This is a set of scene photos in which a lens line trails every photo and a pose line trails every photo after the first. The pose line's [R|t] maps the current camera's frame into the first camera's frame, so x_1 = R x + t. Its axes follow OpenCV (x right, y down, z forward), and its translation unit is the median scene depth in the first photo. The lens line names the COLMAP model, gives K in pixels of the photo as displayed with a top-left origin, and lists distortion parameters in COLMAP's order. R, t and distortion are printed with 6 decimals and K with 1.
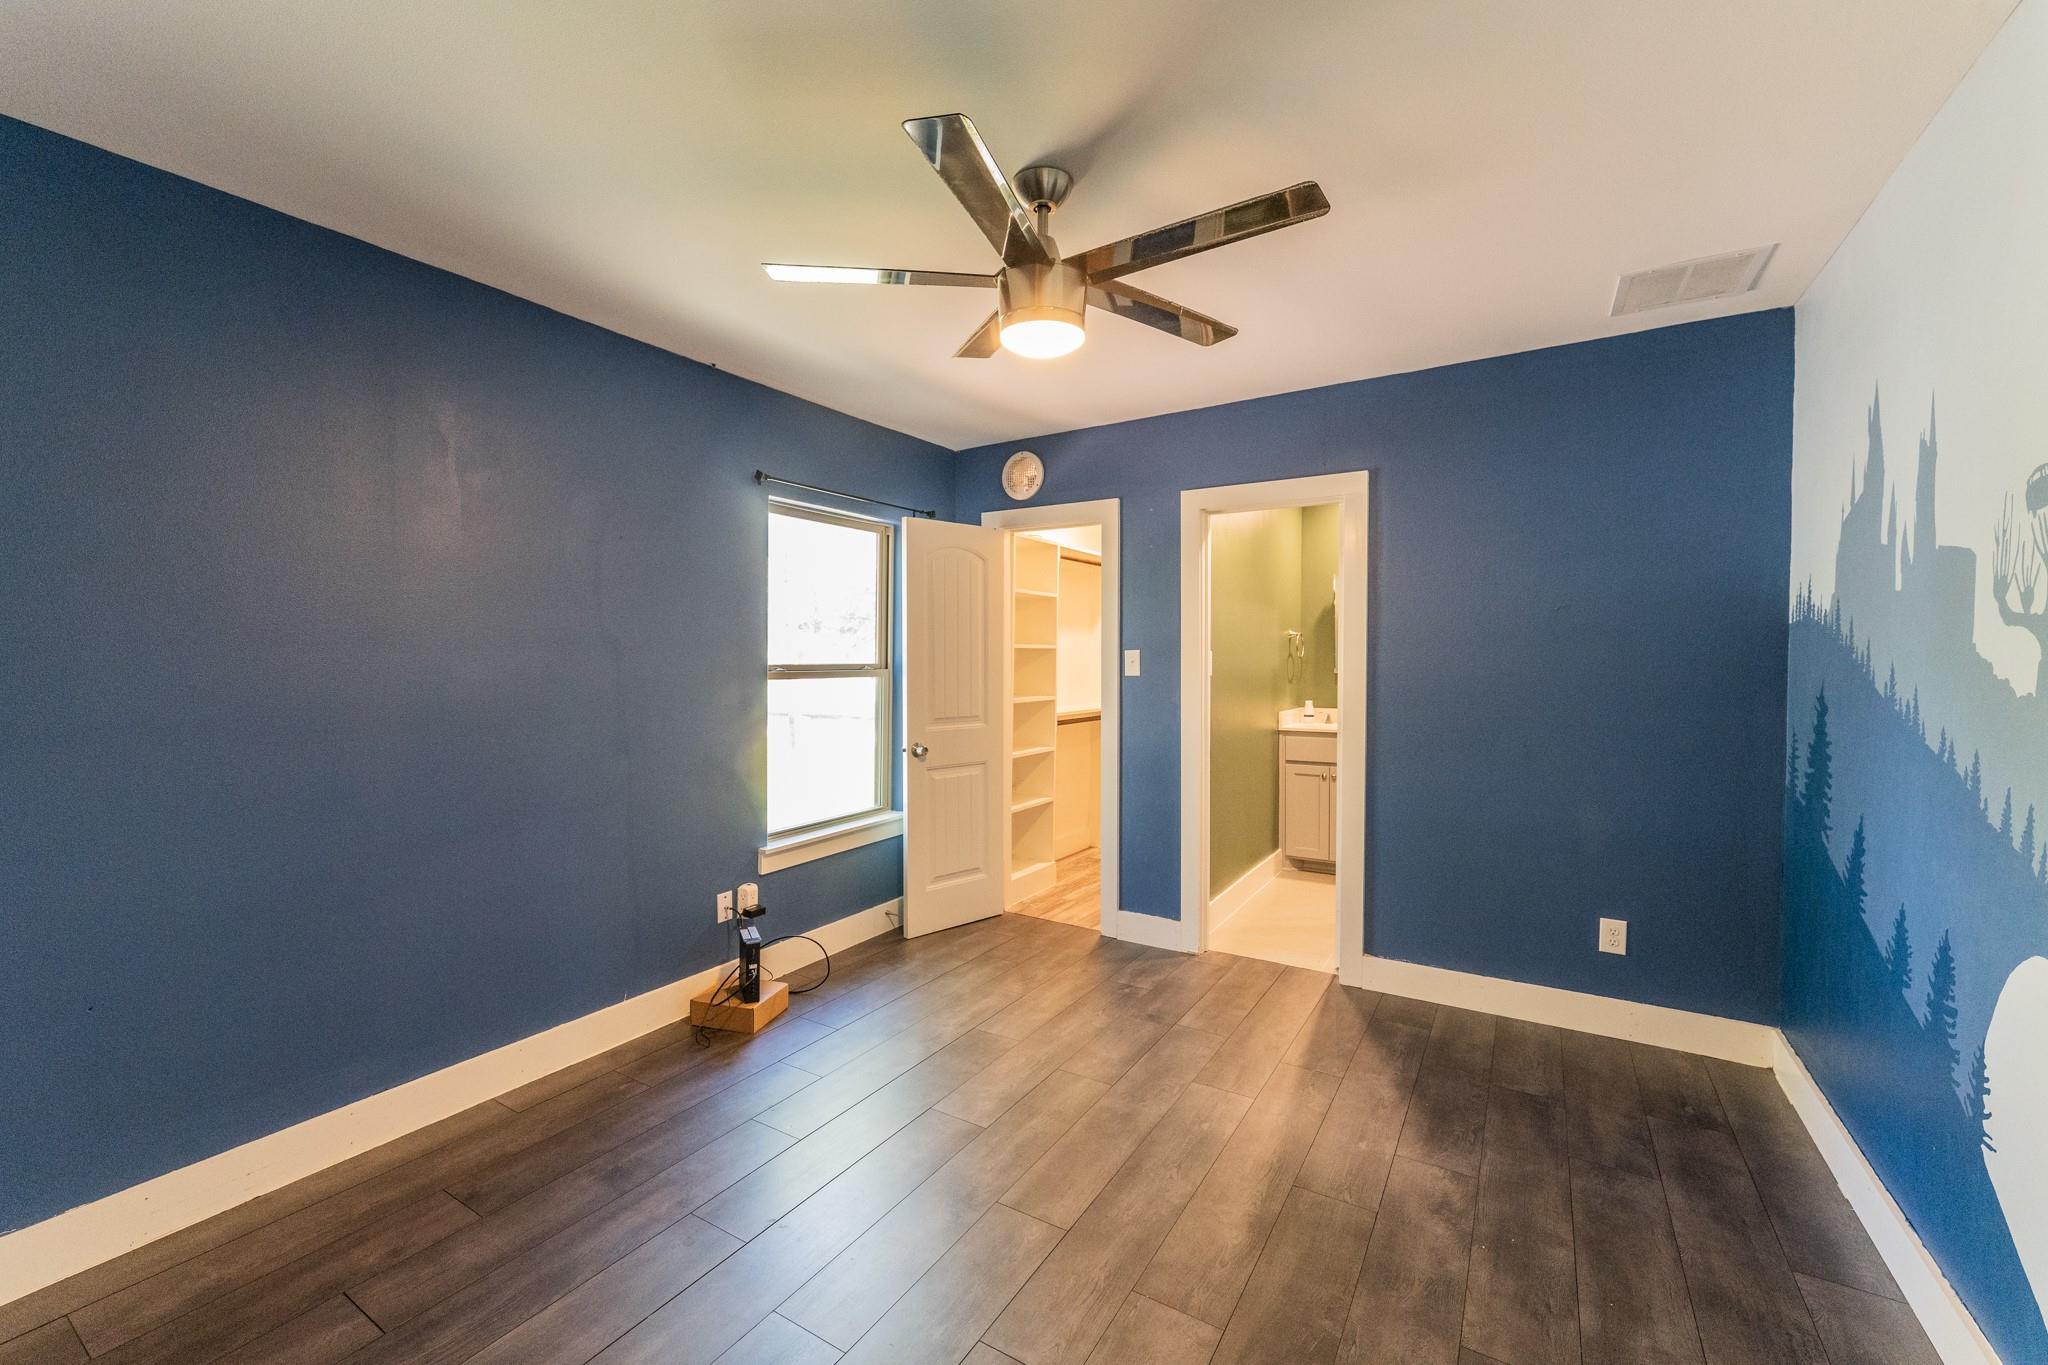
lens RADIAL K [[834.1, 0, 1017.8], [0, 834.1, 683.8], [0, 0, 1]] dist [-0.002406, 0.000533]
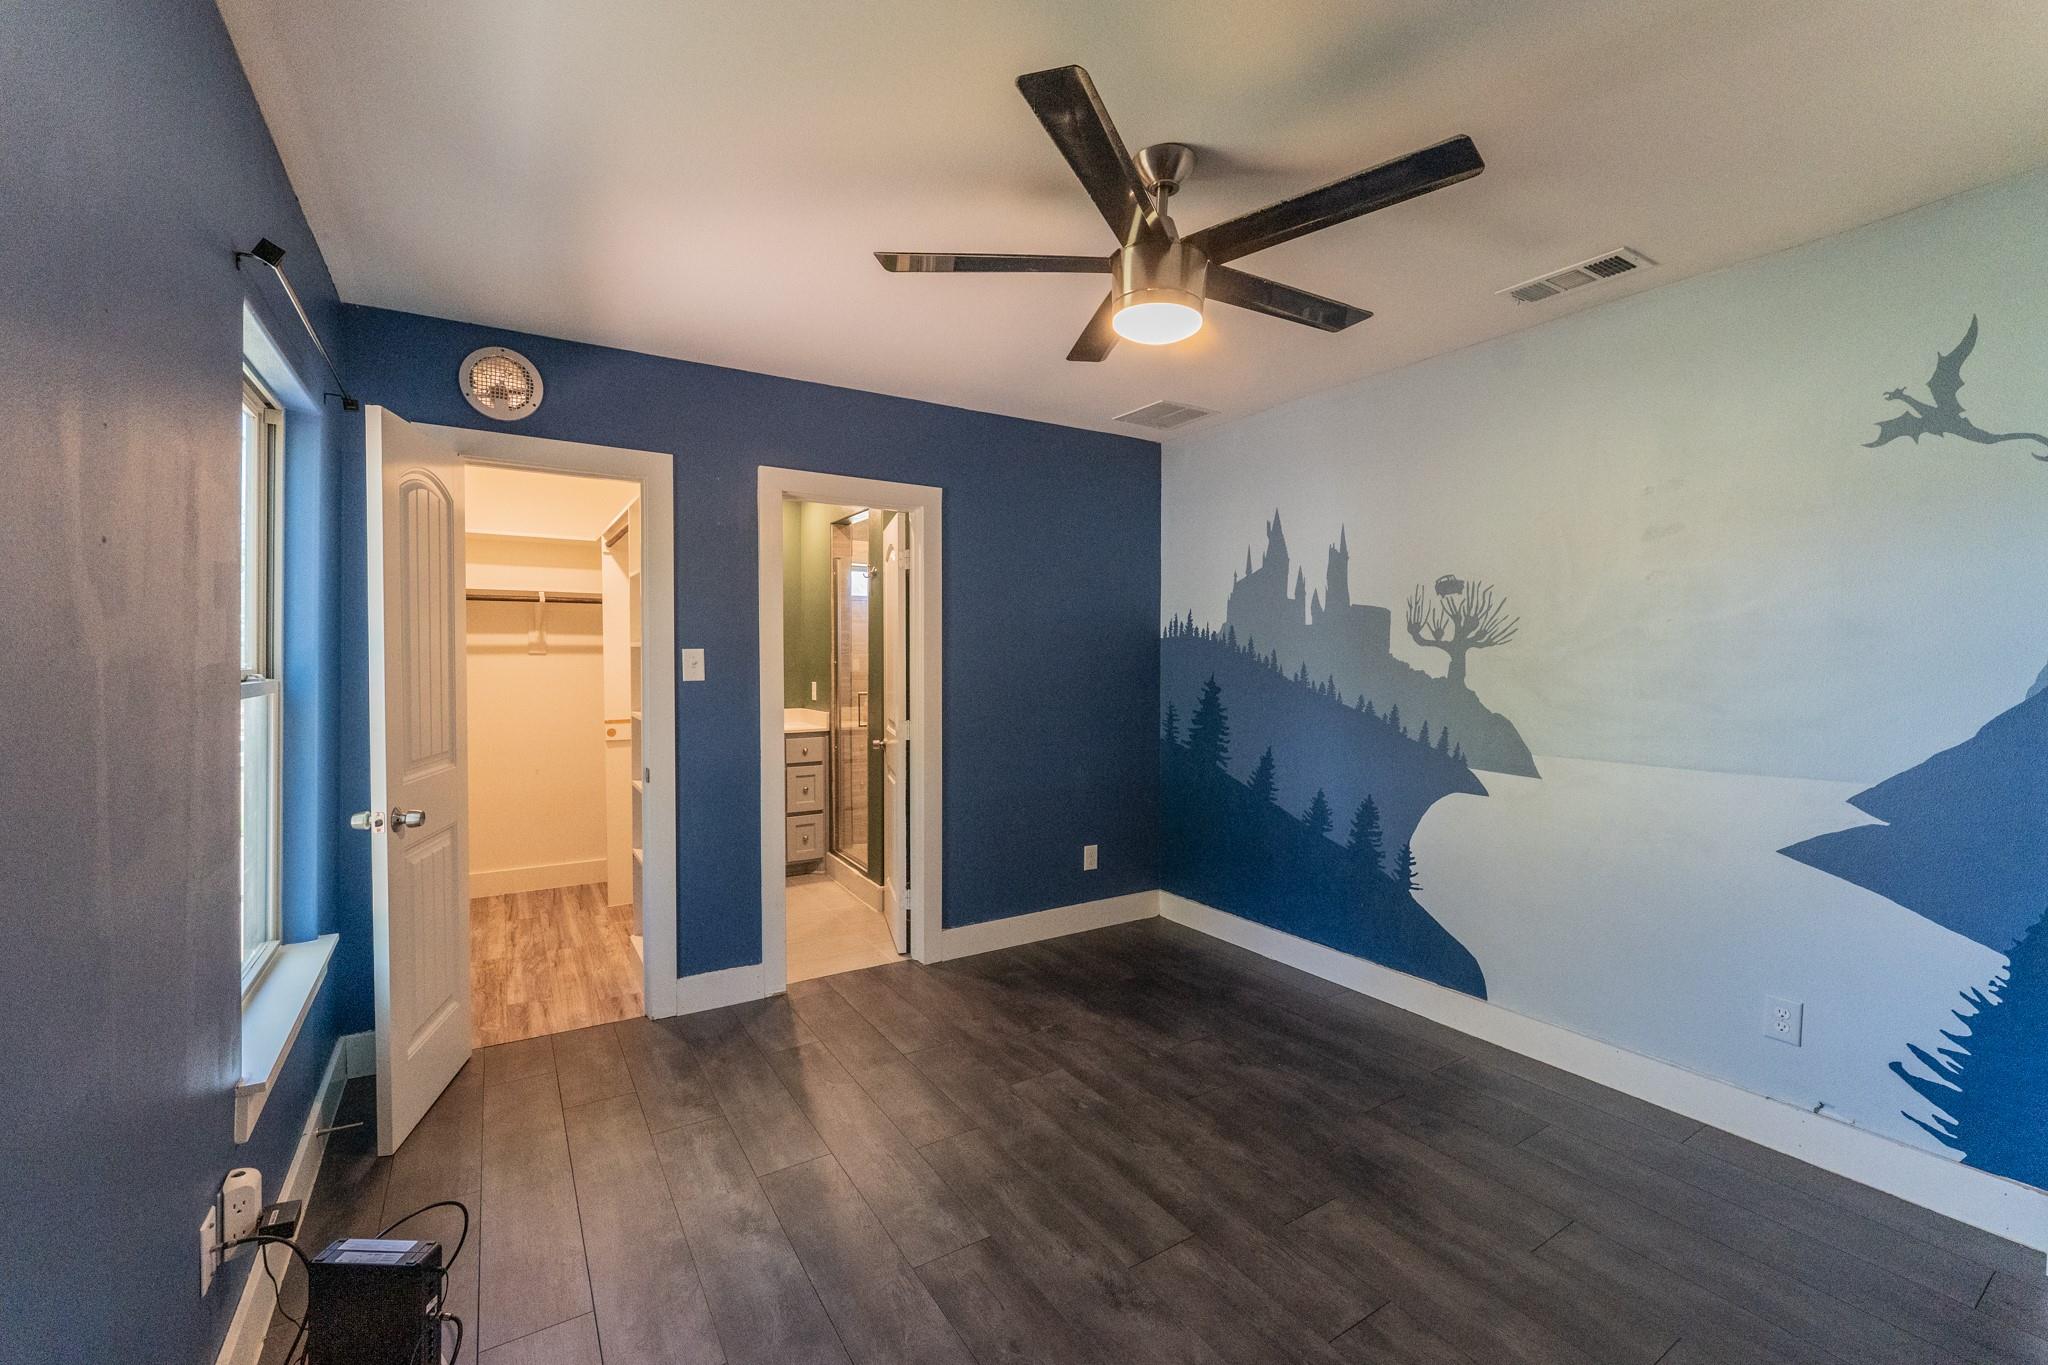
lens RADIAL K [[840.9, 0, 1024.0], [0, 840.9, 682.5], [0, 0, 1]] dist [-0.000088, 0.000019]
pose [[0.432636, -0.024984, 0.901222, -0.666135], [0.024931, 0.999565, 0.015742, -0.018718], [-0.901224, 0.015657, 0.433071, 0.533311]]
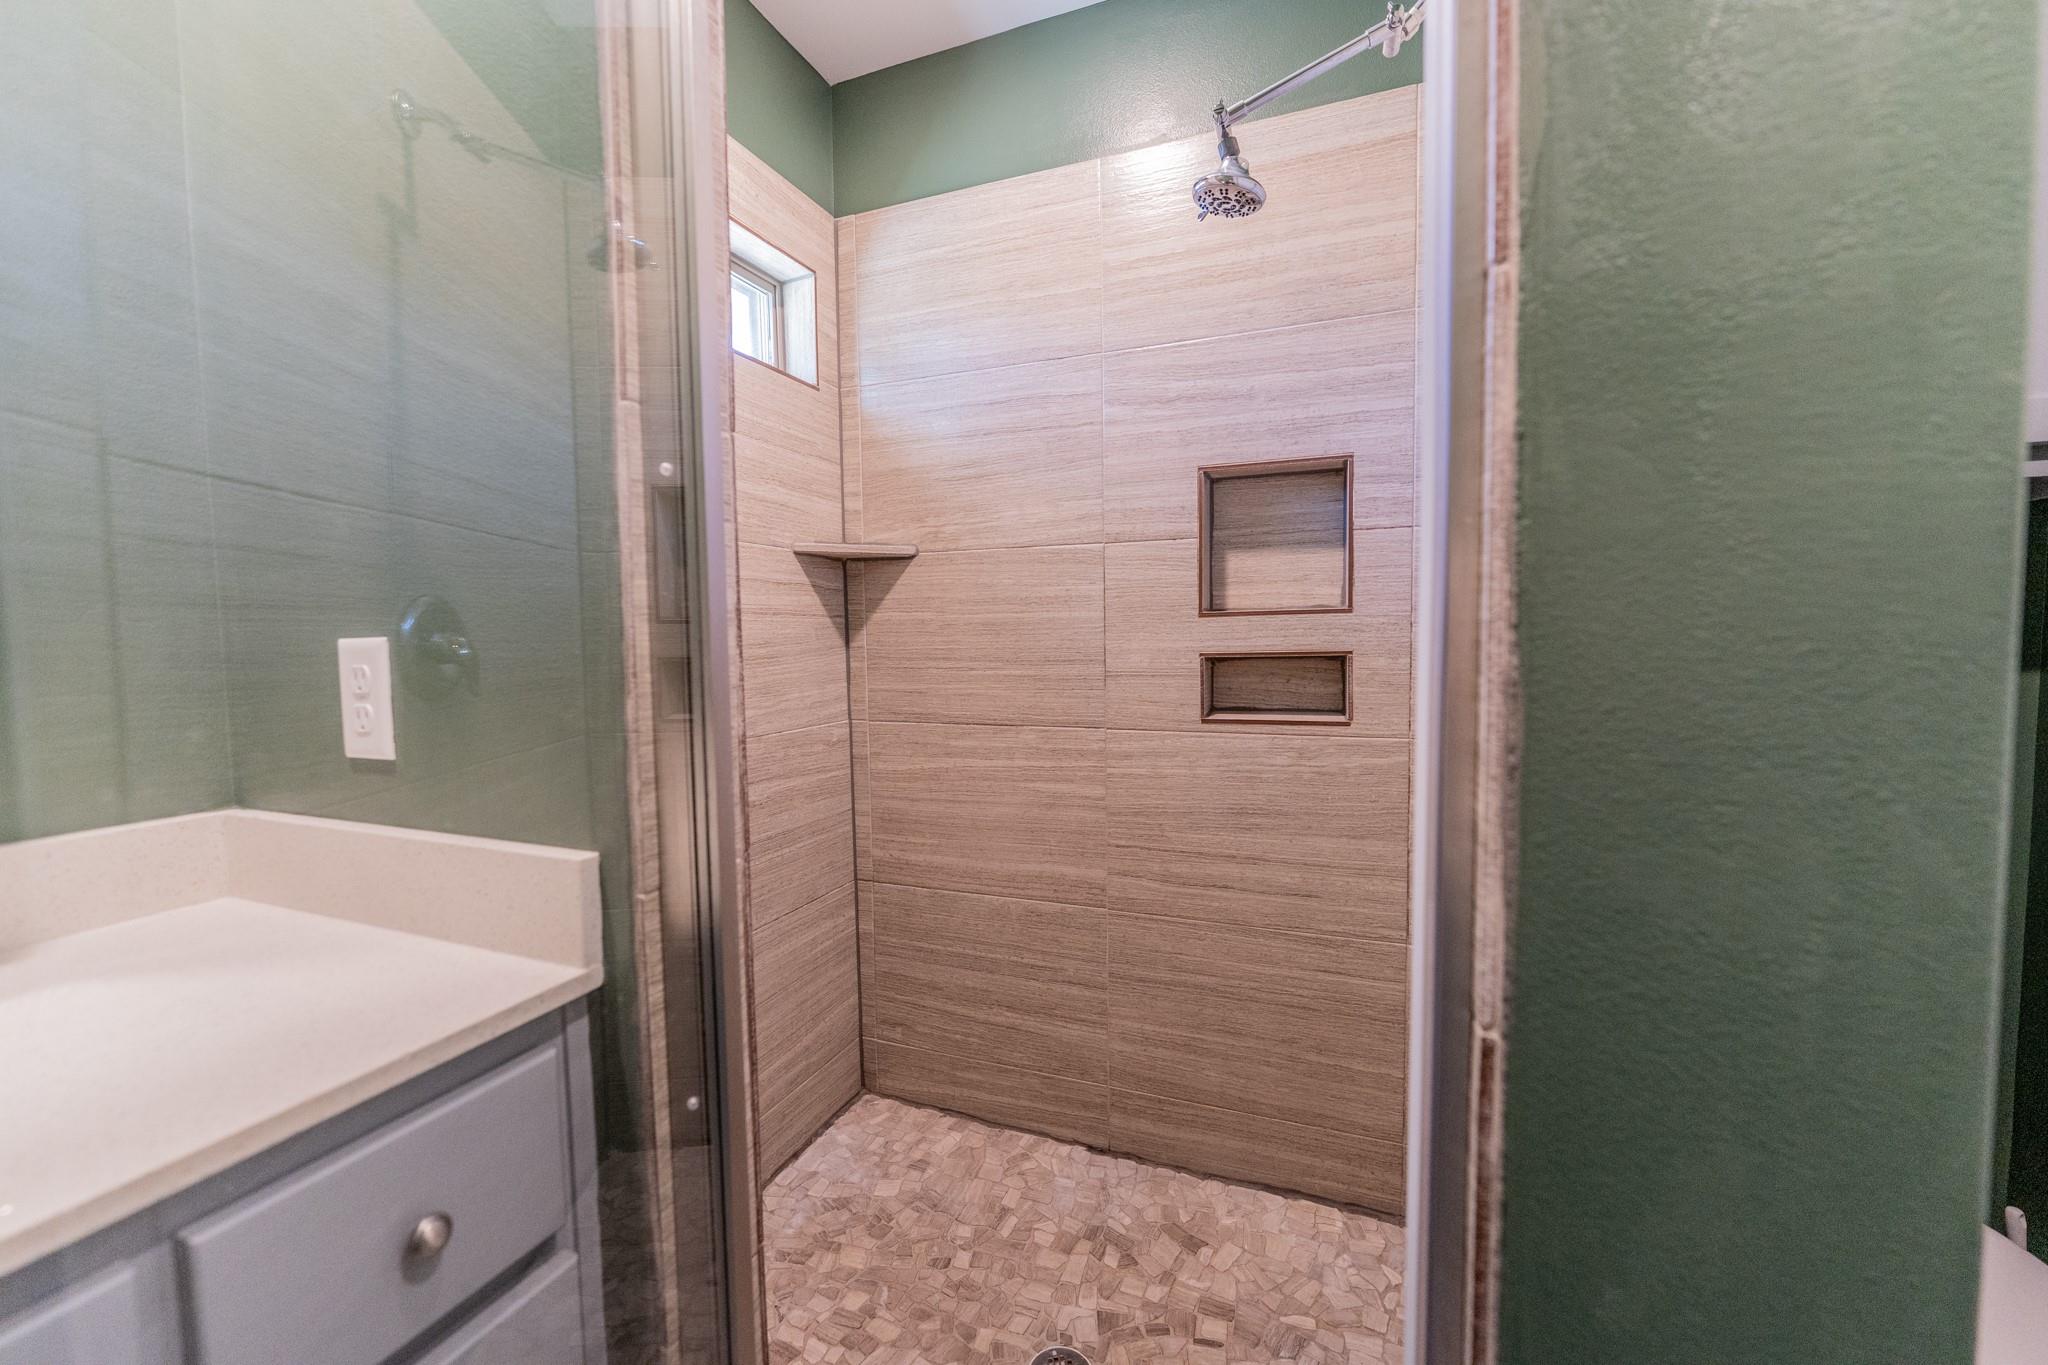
lens RADIAL K [[840.9, 0, 1024.0], [0, 840.9, 682.5], [0, 0, 1]] dist [-0.000088, 0.000019]
pose [[-0.171945, -0.055850, 0.983522, 0.603099], [0.037659, 0.997289, 0.063215, 0.005774], [-0.984386, 0.047908, -0.169376, 1.686338]]
